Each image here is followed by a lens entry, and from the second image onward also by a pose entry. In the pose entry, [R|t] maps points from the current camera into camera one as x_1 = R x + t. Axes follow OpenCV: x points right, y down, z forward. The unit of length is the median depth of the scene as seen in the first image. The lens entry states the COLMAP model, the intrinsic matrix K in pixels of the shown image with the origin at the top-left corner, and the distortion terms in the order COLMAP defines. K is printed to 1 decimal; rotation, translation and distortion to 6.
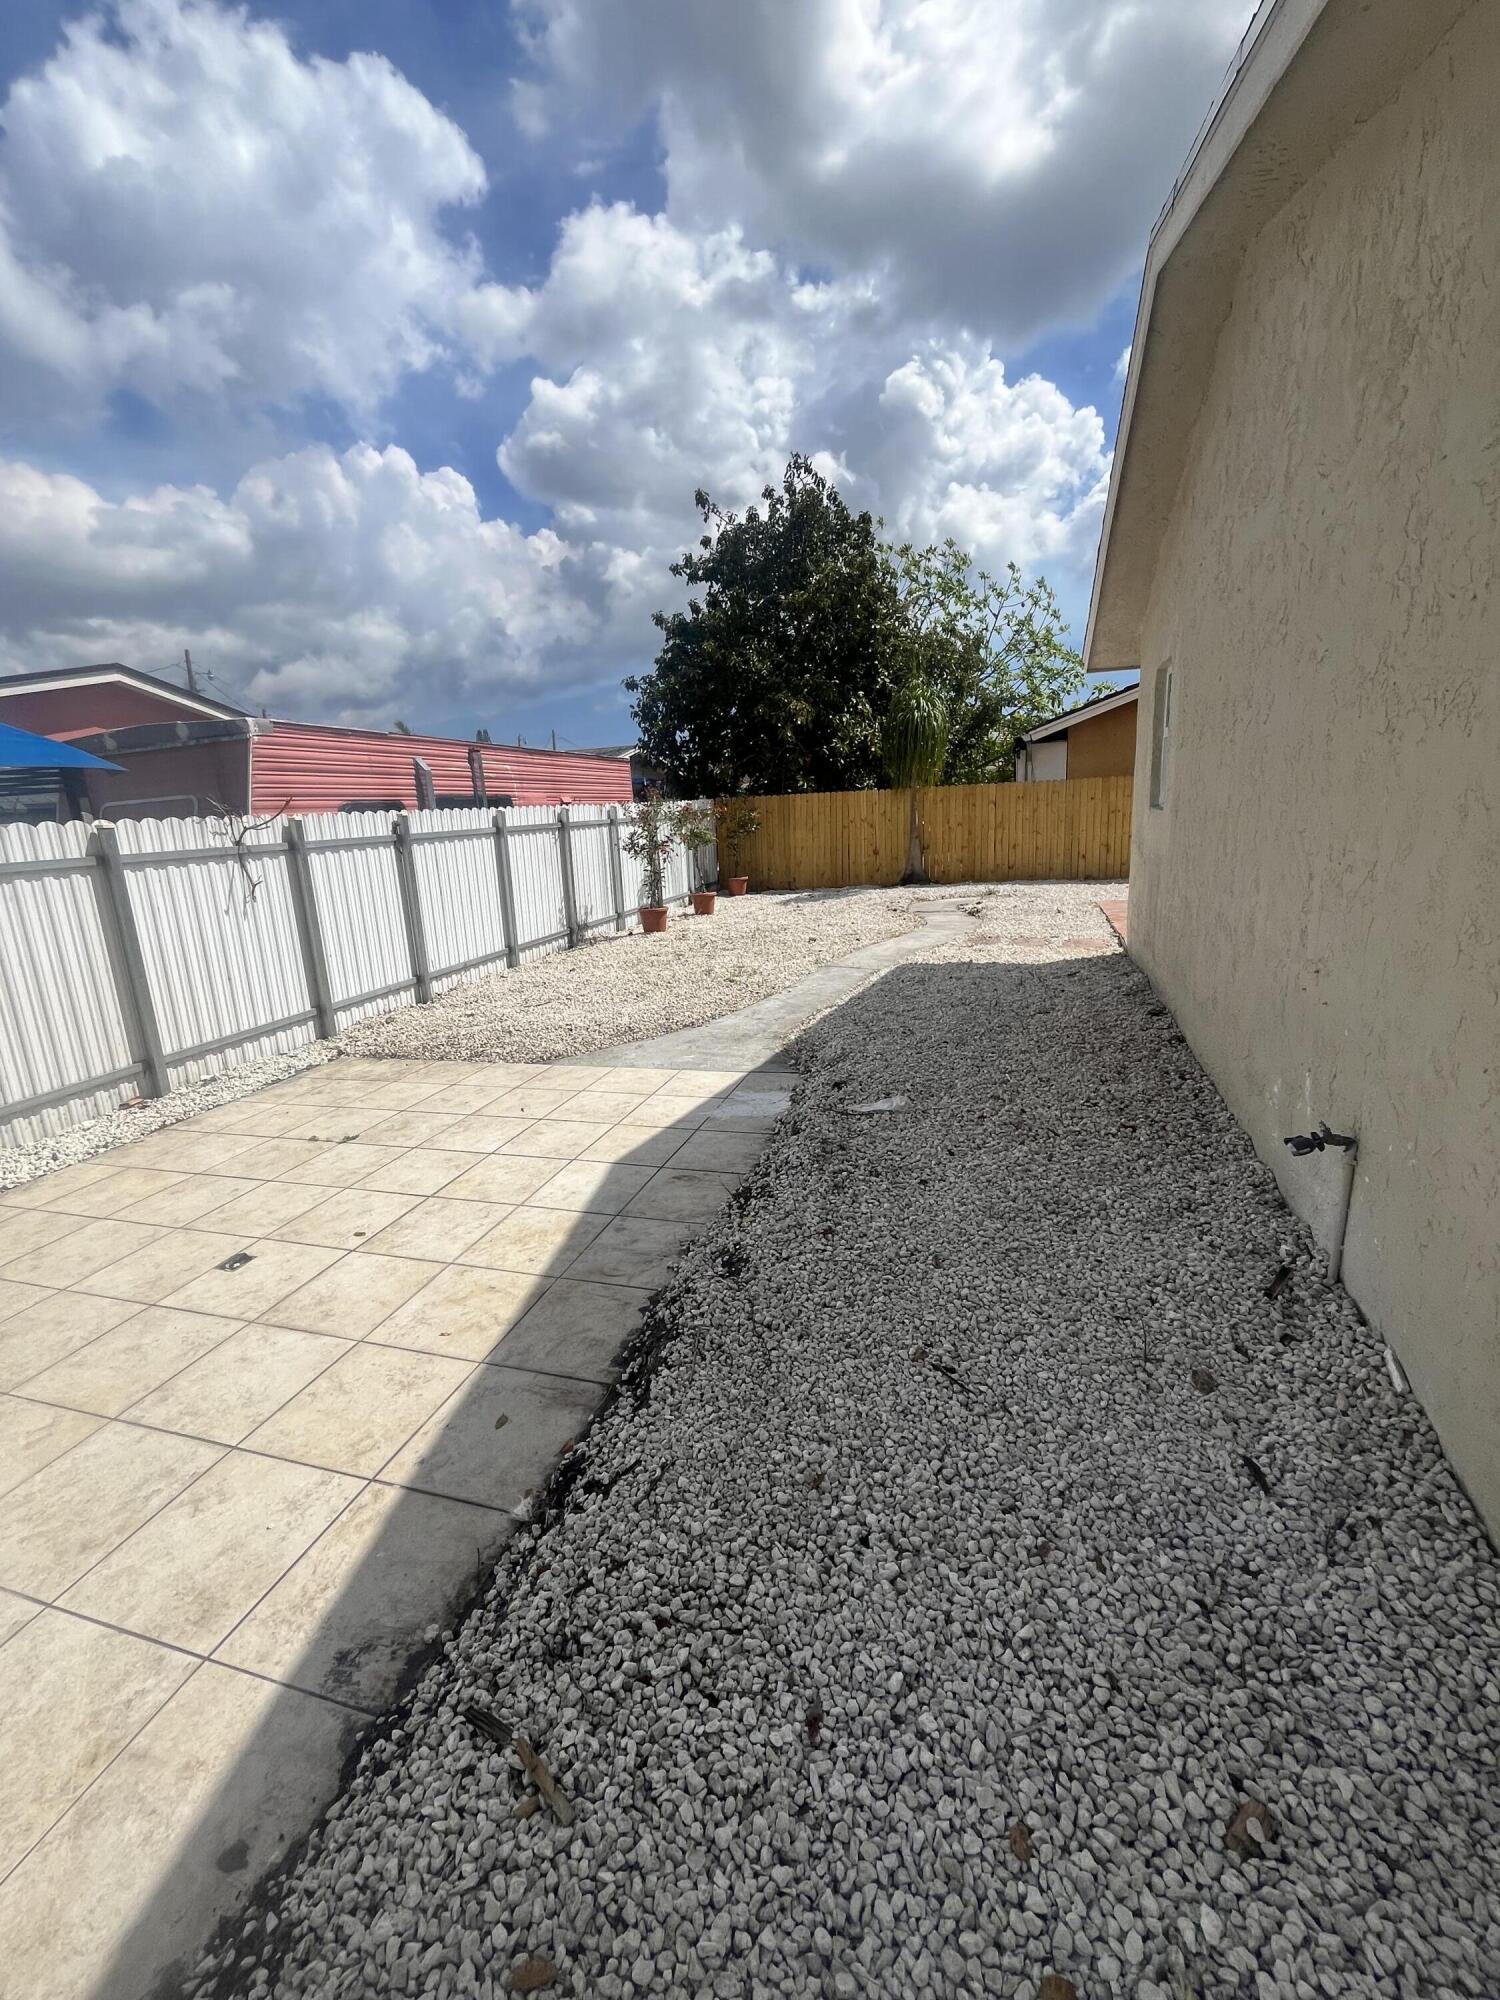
lens RADIAL K [[809.4, 0, 750.0], [0, 809.4, 1000.0], [0, 0, 1]] dist [-0.001437, -0.000135]
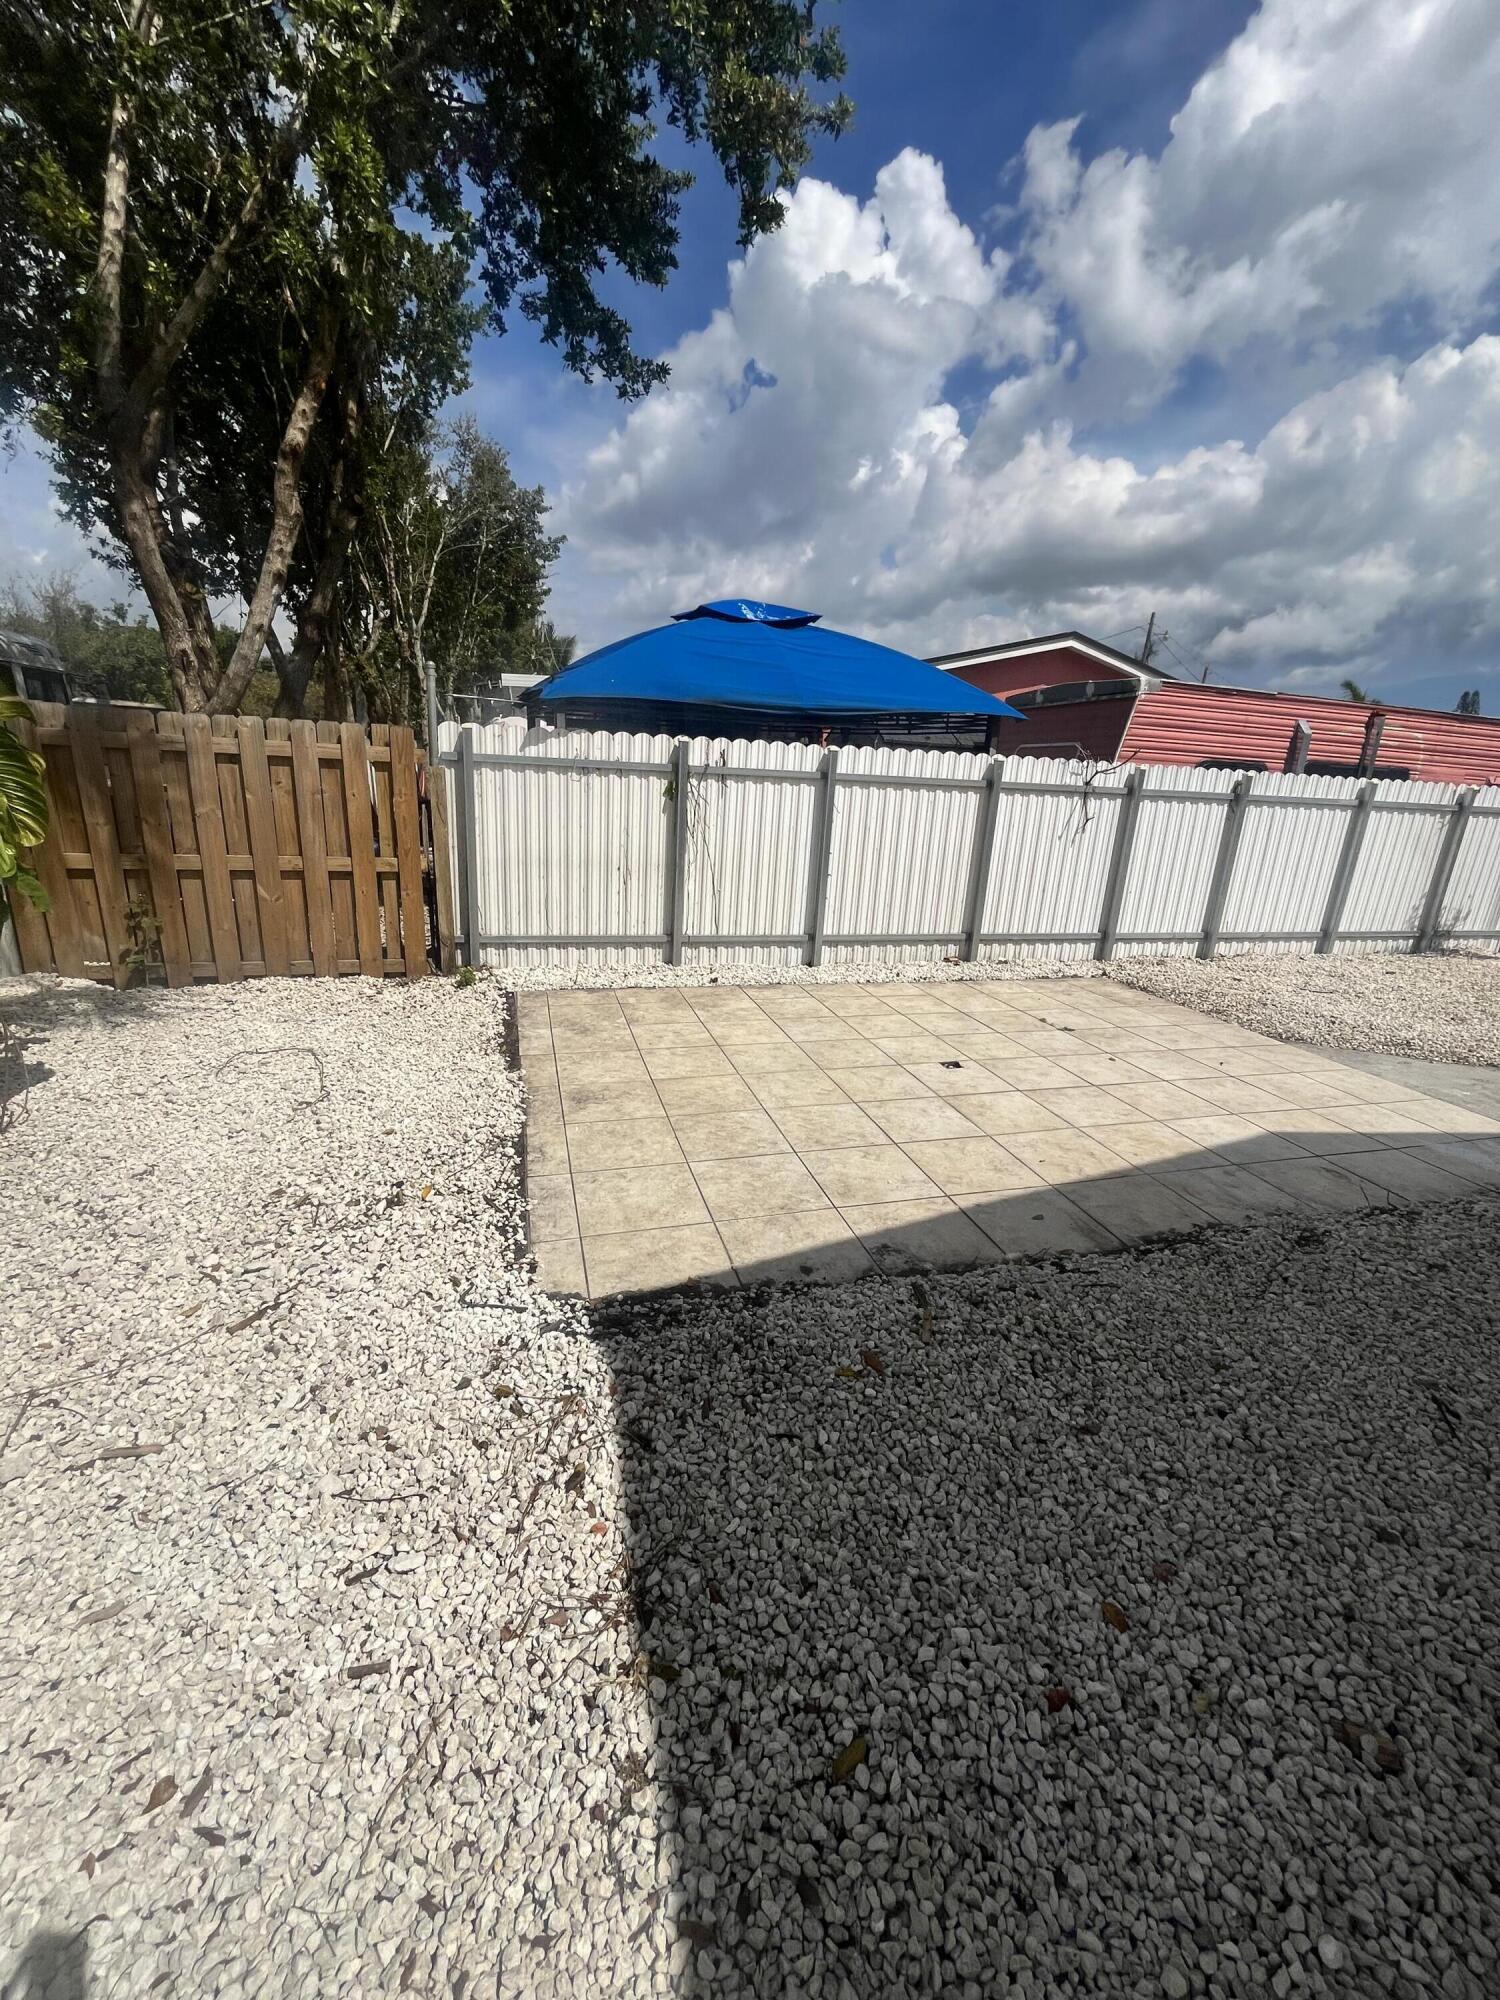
lens RADIAL K [[803.9, 0, 753.1], [0, 803.9, 991.0], [0, 0, 1]] dist [-0.002228, -0.000076]
pose [[0.539661, 0.305263, -0.784589, 0.147862], [-0.274713, 0.944787, 0.178637, 0.024558], [0.795801, 0.119133, 0.593725, -0.083058]]
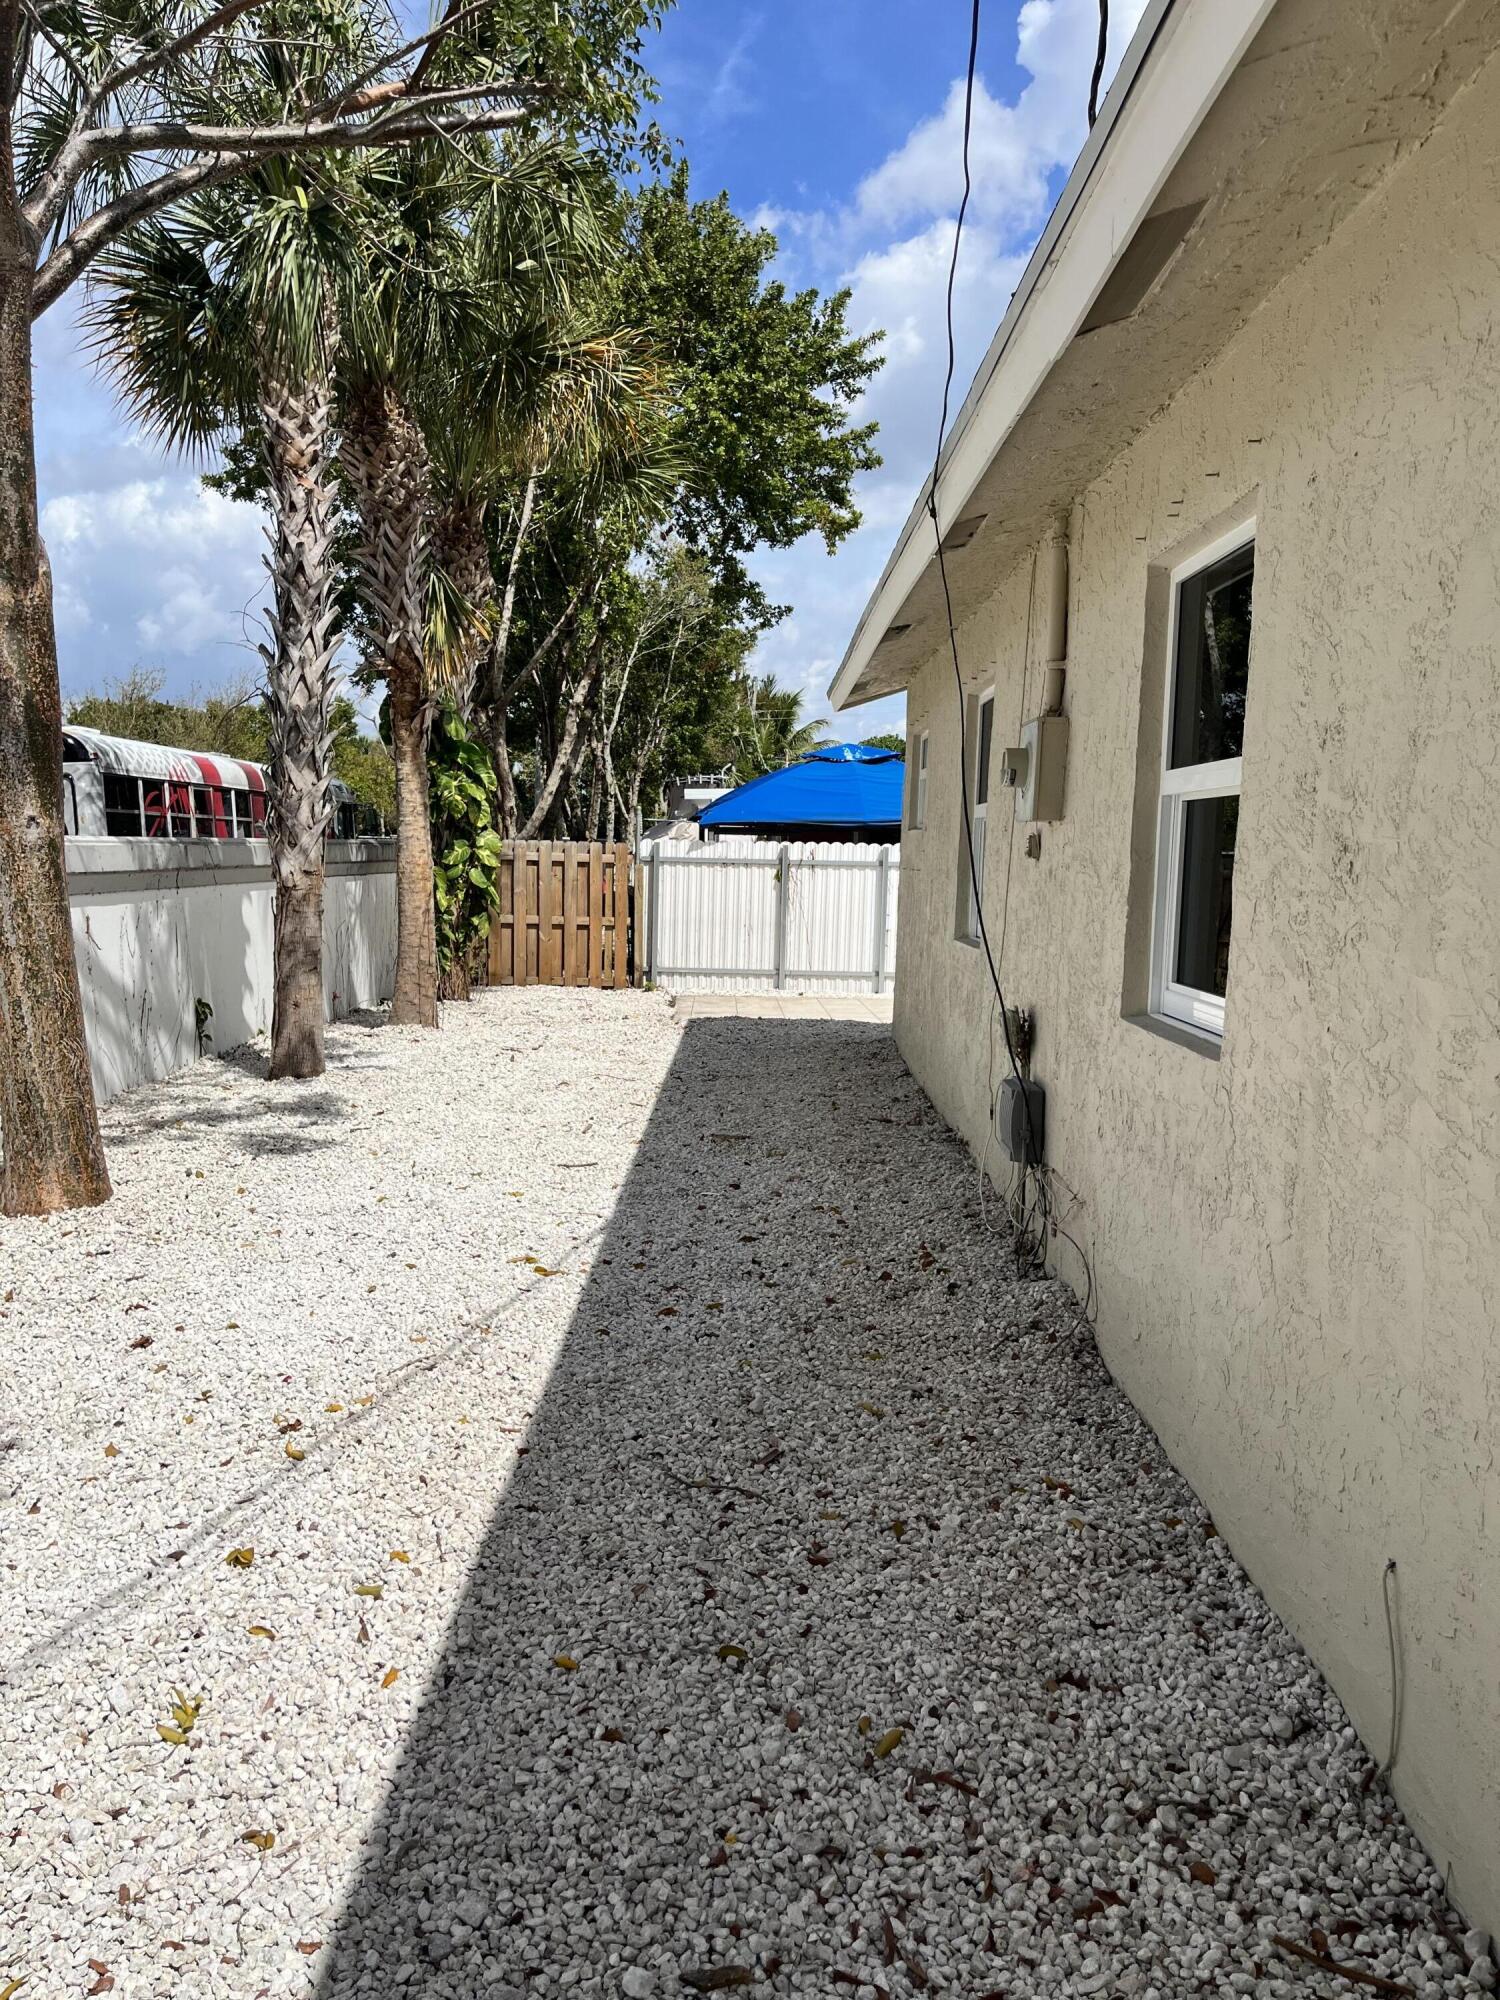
lens RADIAL K [[1510.9, 0, 750.0], [0, 1510.9, 1000.0], [0, 0, 1]] dist [0.060707, -0.097876]
pose [[0.309619, 0.148049, -0.939264, 2.728536], [-0.258393, 0.963732, 0.066729, 0.055401], [0.915079, 0.222039, 0.336644, -0.781287]]
